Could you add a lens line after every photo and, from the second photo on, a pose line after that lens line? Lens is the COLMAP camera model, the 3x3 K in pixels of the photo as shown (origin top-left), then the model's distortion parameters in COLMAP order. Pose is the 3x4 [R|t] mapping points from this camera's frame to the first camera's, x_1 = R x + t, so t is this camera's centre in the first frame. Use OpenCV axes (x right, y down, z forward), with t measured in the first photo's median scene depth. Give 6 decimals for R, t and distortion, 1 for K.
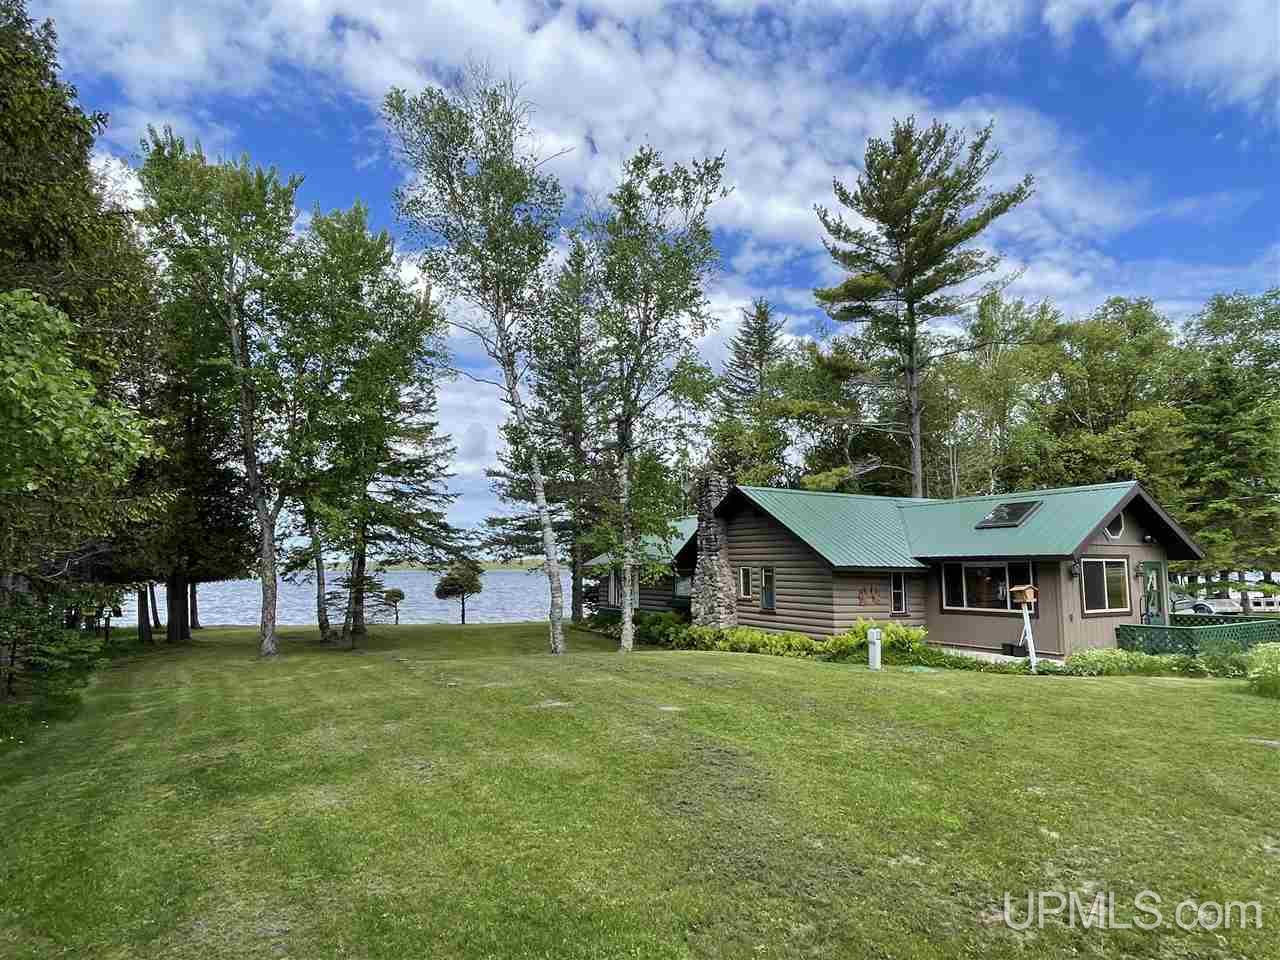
lens RADIAL K [[783.6, 0, 640.0], [0, 783.6, 480.0], [0, 0, 1]] dist [-0.033714, 0.032970]
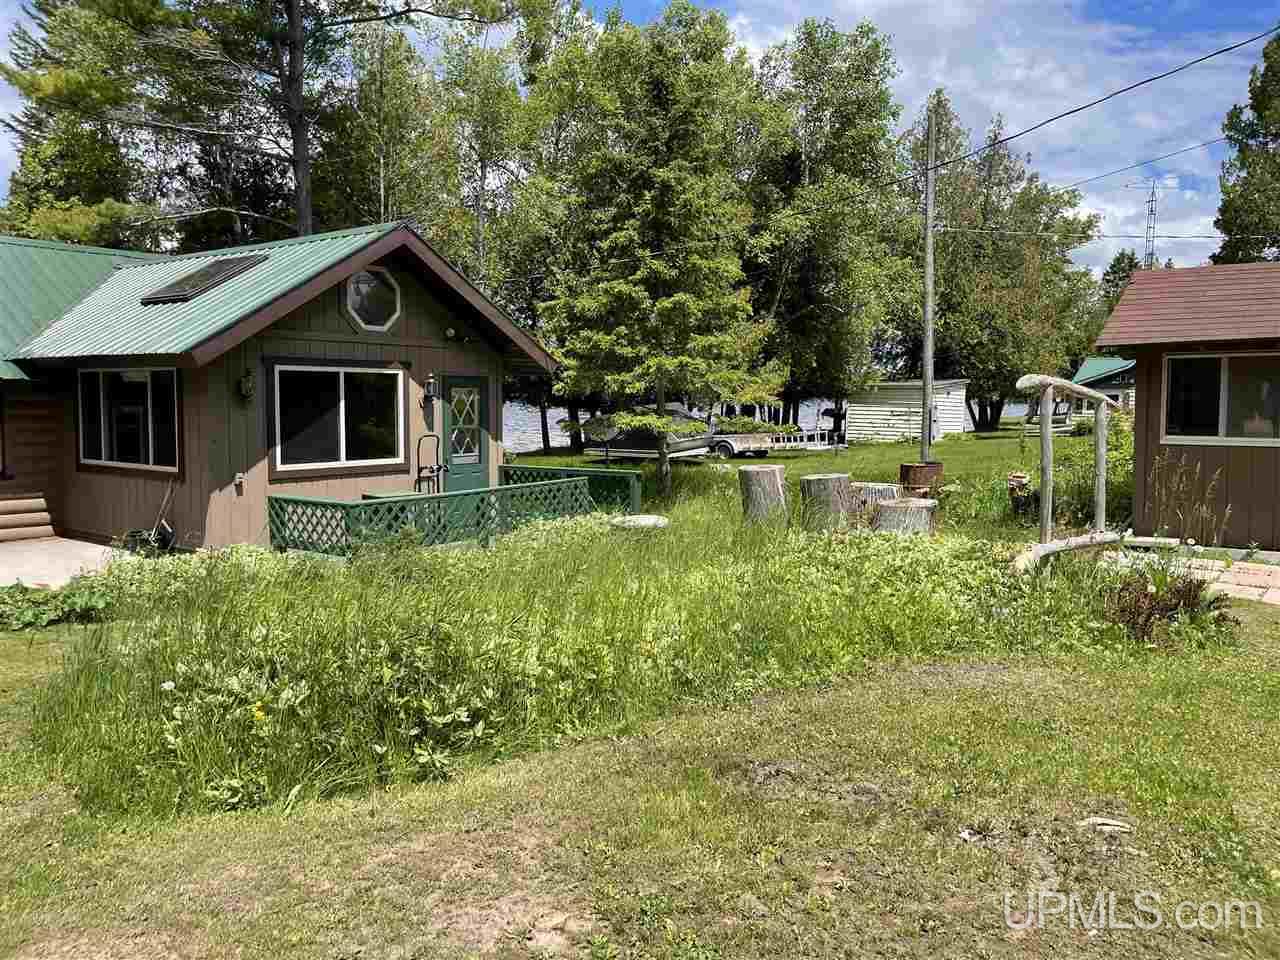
lens RADIAL K [[949.6, 0, 637.2], [0, 949.6, 485.9], [0, 0, 1]] dist [0.049224, -0.093897]
pose [[0.933869, -0.022825, 0.356886, 0.530757], [-0.048815, 0.980484, 0.190444, 0.045948], [-0.354268, -0.195271, 0.914529, 0.314237]]
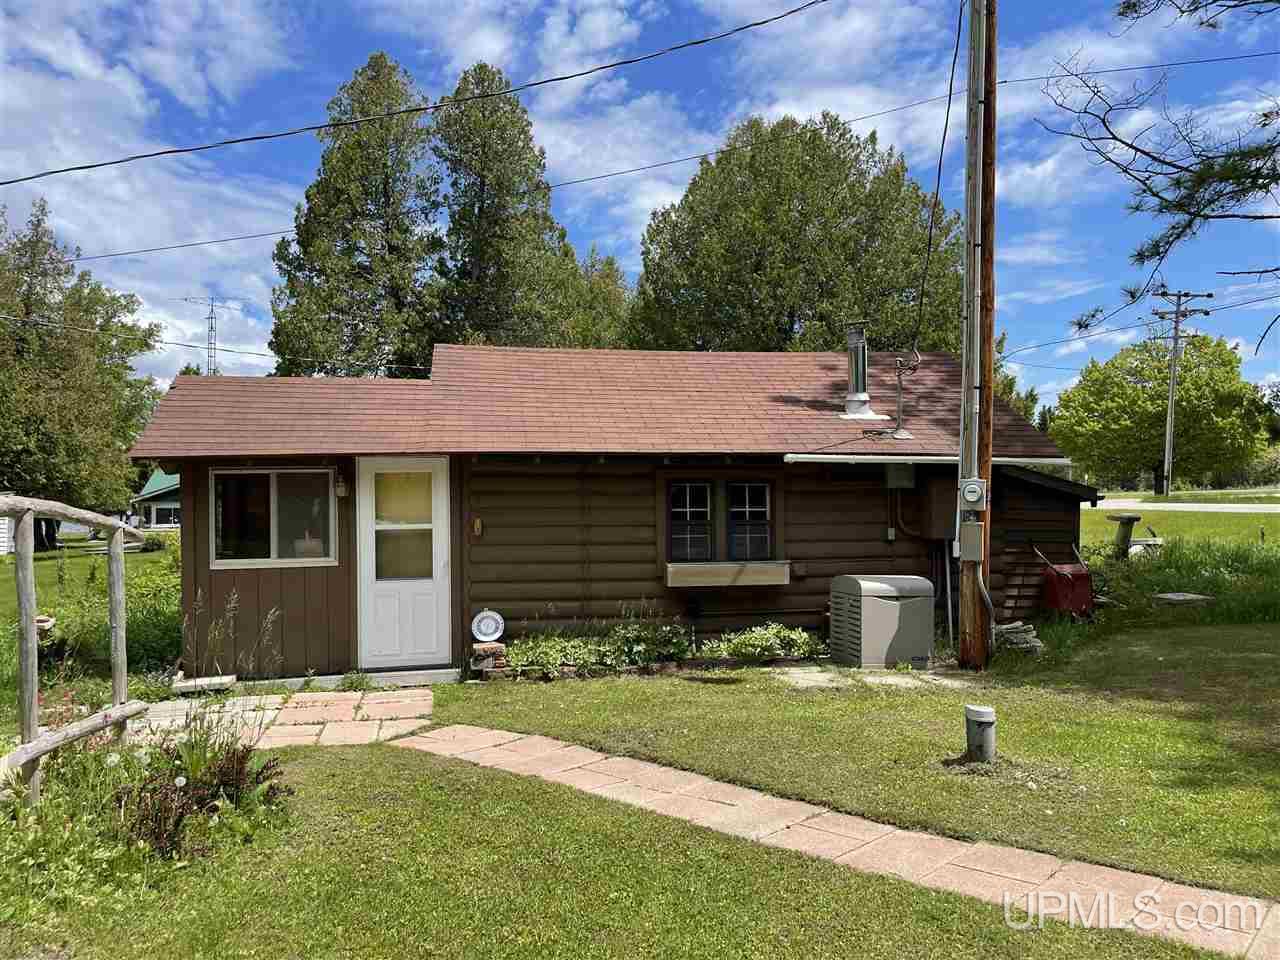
lens RADIAL K [[949.6, 0, 637.2], [0, 949.6, 485.9], [0, 0, 1]] dist [0.049224, -0.093897]
pose [[0.303475, 0.025790, 0.952490, 0.756682], [-0.098972, 0.995080, 0.004591, 0.045162], [-0.947685, -0.095663, 0.304535, 0.458010]]
